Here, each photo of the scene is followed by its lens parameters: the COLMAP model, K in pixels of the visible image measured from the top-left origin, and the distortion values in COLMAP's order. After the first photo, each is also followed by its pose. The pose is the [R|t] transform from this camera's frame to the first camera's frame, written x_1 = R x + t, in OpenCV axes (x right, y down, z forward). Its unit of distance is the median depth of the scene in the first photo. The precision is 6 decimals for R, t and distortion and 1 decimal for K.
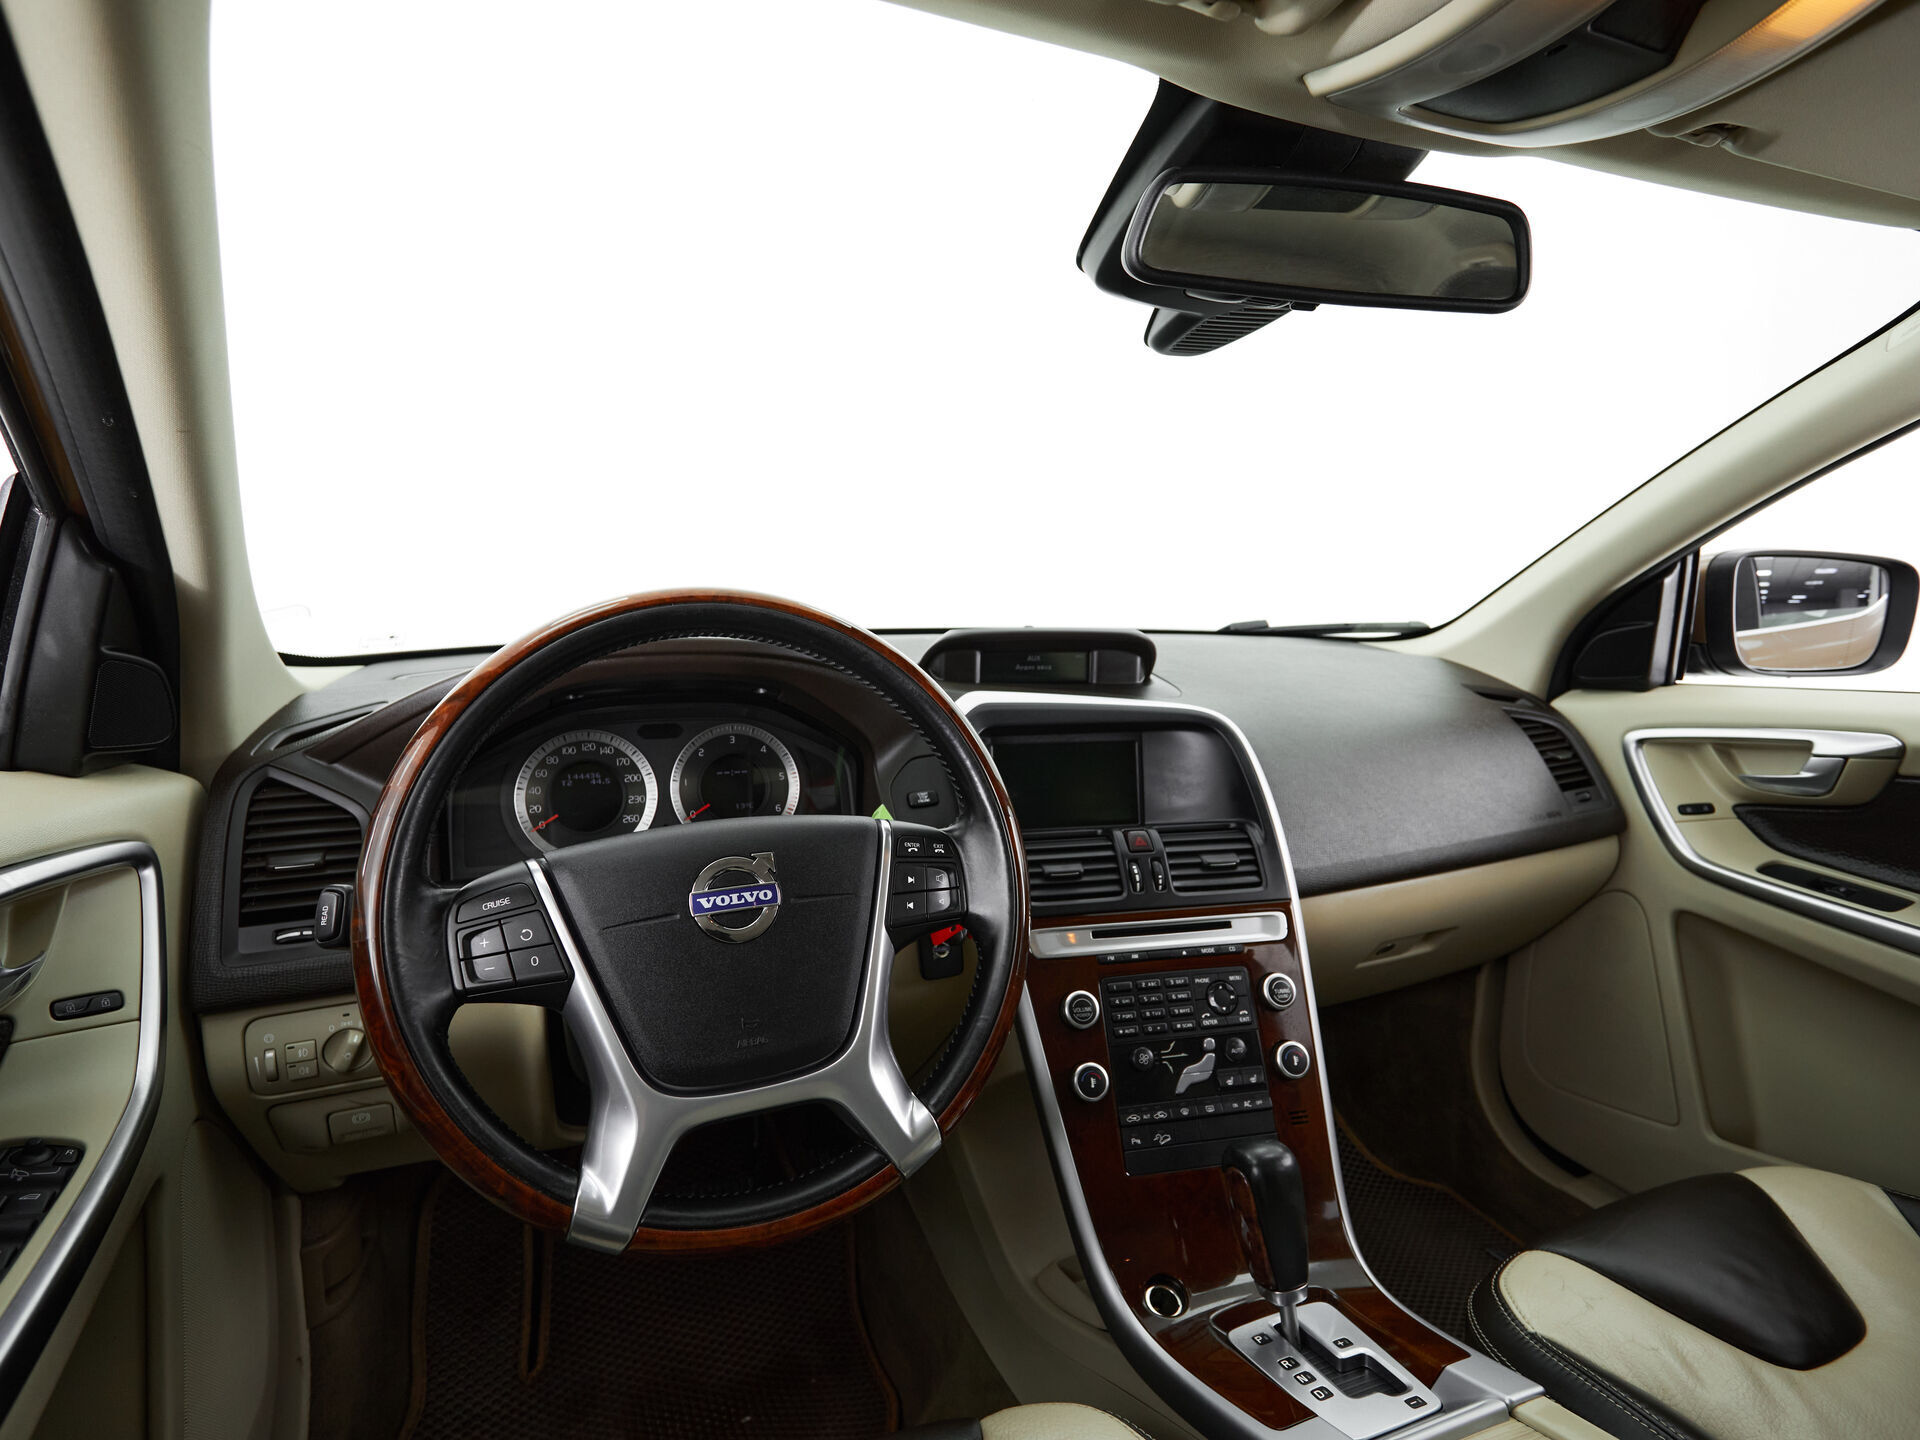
lens RADIAL K [[1016.5, 0, 961.1], [0, 1016.5, 724.2], [0, 0, 1]] dist [0.000748, -0.004736]
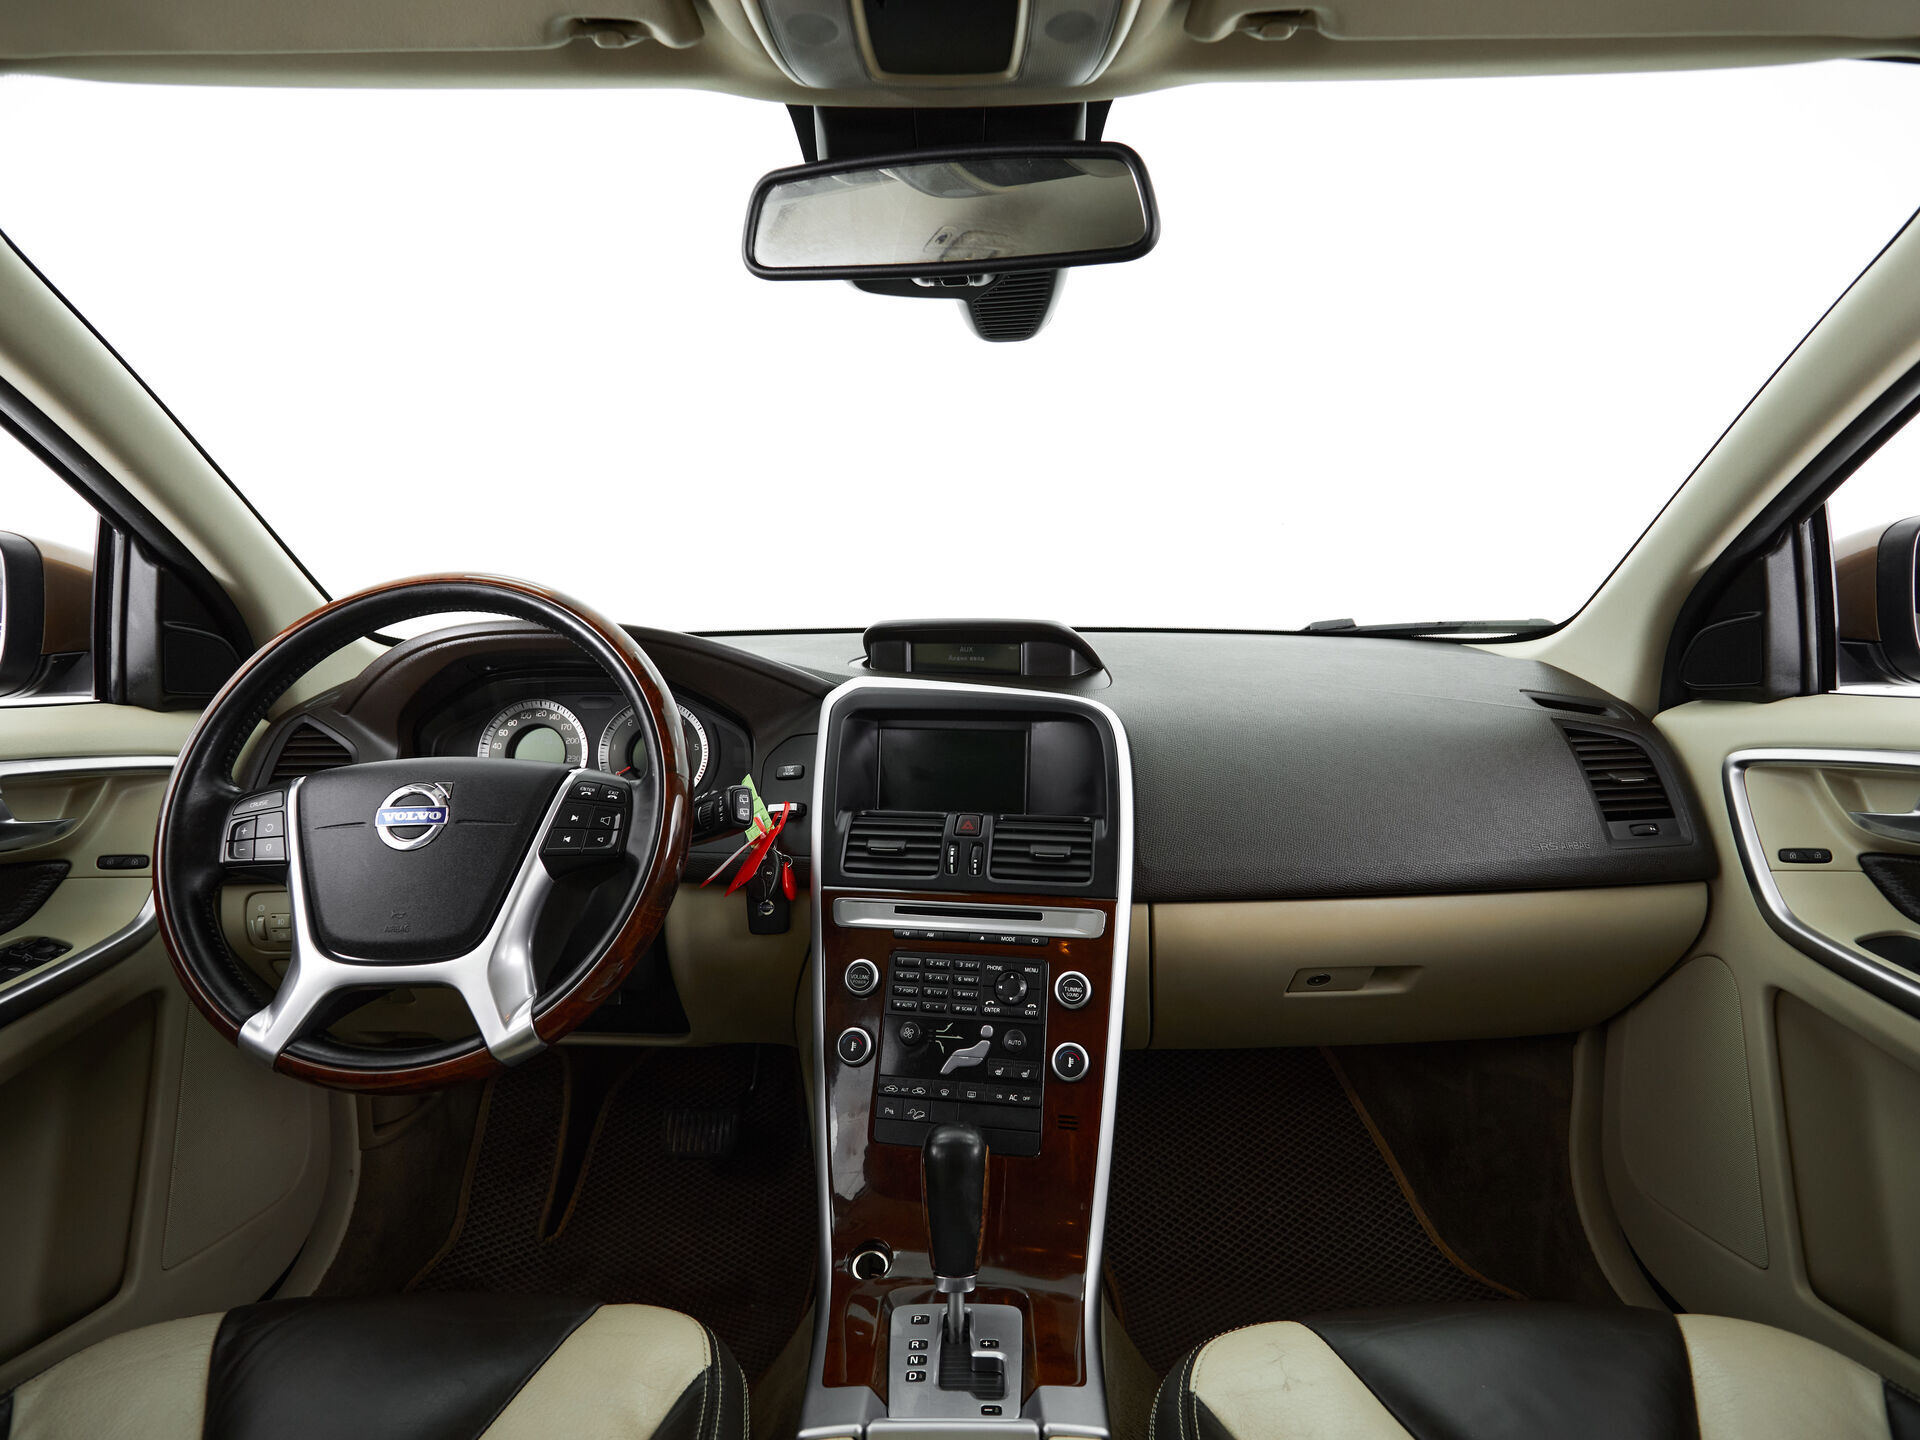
lens RADIAL K [[1016.5, 0, 961.7], [0, 1016.5, 720.2], [0, 0, 1]] dist [0.000748, -0.004736]
pose [[0.922112, 0.032704, -0.385539, 0.581804], [-0.043001, 0.998911, -0.018114, 0.031239], [0.384527, 0.033282, 0.922514, 0.068242]]
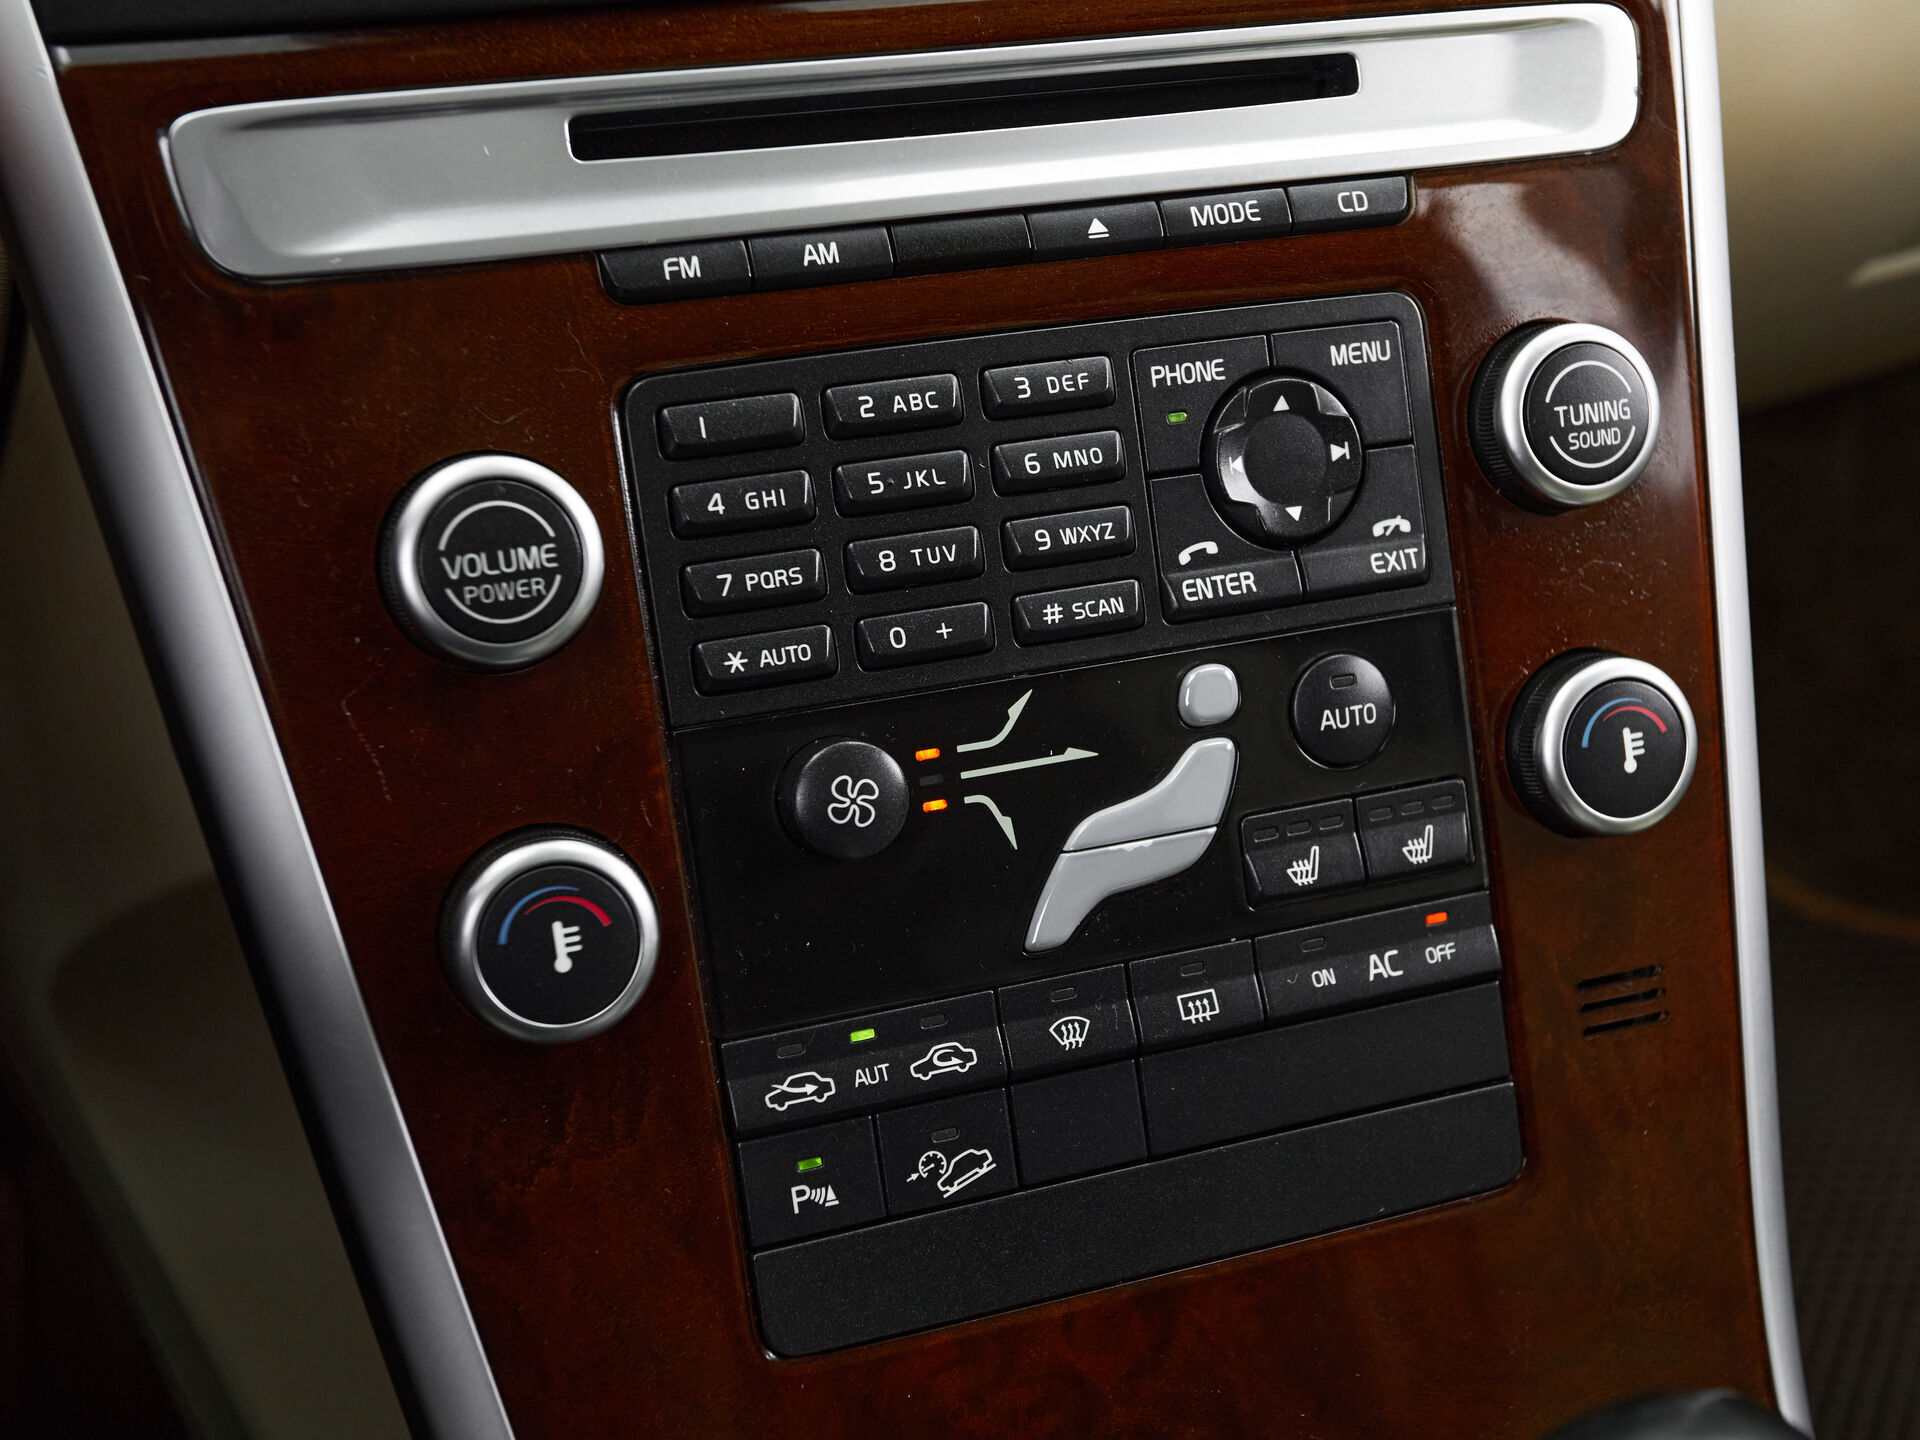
lens RADIAL K [[2374.0, 0, 1022.3], [0, 2374.0, 713.1], [0, 0, 1]] dist [0.020579, 0.000000]
pose [[0.992694, -0.046914, 0.111167, 0.155295], [-0.000928, 0.918324, 0.395829, 0.136193], [-0.120657, -0.393040, 0.911571, 0.579028]]
